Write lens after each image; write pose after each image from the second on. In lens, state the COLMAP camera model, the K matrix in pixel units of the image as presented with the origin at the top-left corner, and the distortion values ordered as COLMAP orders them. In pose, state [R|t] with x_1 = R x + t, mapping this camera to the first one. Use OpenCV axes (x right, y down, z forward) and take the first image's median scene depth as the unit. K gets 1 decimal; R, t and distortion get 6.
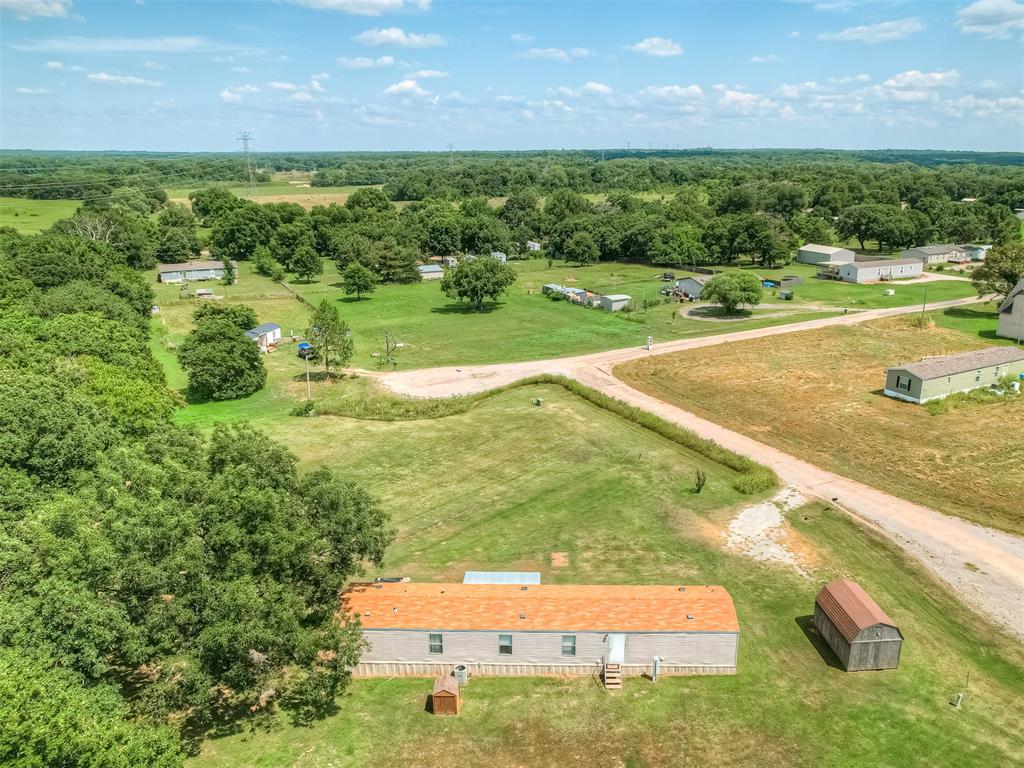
lens RADIAL K [[780.4, 0, 534.1], [0, 780.4, 376.4], [0, 0, 1]] dist [-0.060132, 0.066876]
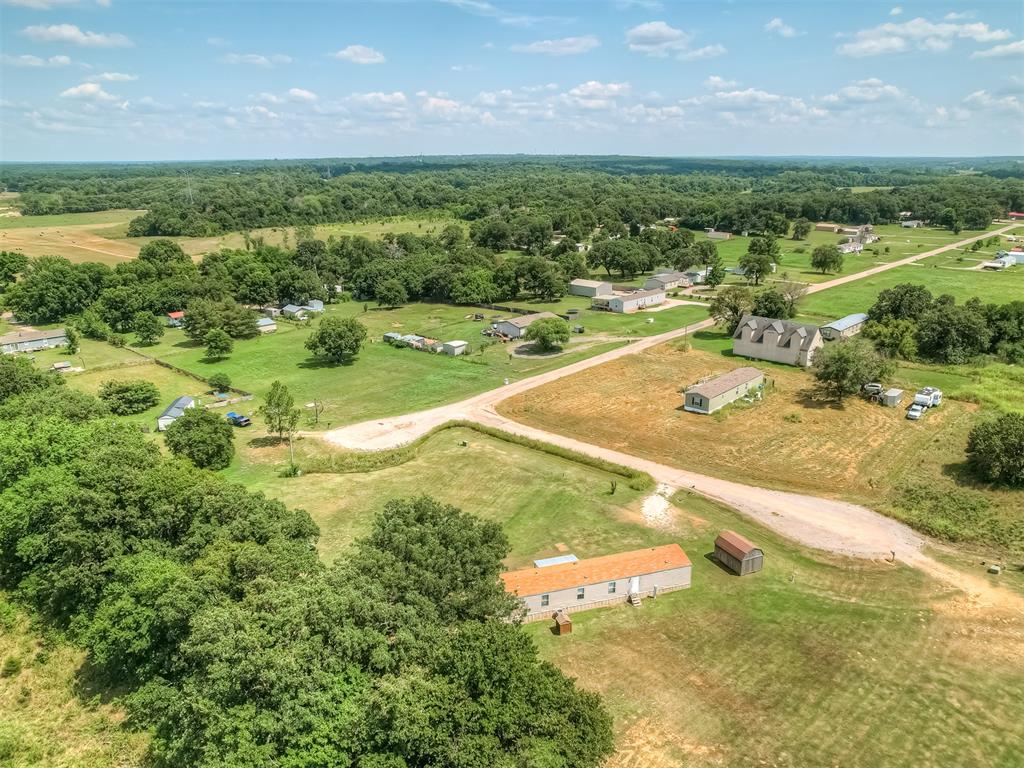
lens RADIAL K [[780.4, 0, 504.0], [0, 780.4, 383.4], [0, 0, 1]] dist [-0.060132, 0.066876]
pose [[0.945911, -0.098033, 0.309261, -0.172782], [0.095250, 0.995161, 0.024124, -0.049777], [-0.310129, 0.006637, 0.950671, -0.164205]]
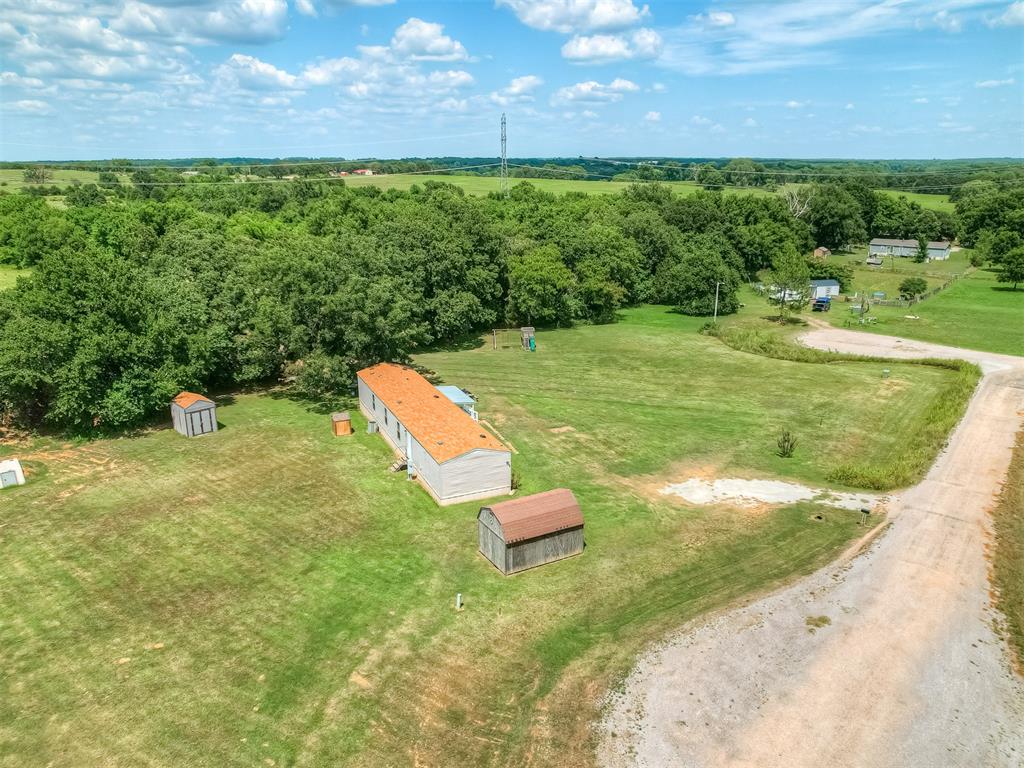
lens RADIAL K [[780.4, 0, 517.4], [0, 780.4, 380.1], [0, 0, 1]] dist [-0.060132, 0.066876]
pose [[0.433816, 0.249494, -0.865769, 0.284789], [-0.254800, 0.955644, 0.147719, 0.008285], [0.864223, 0.156515, 0.478145, 0.131411]]
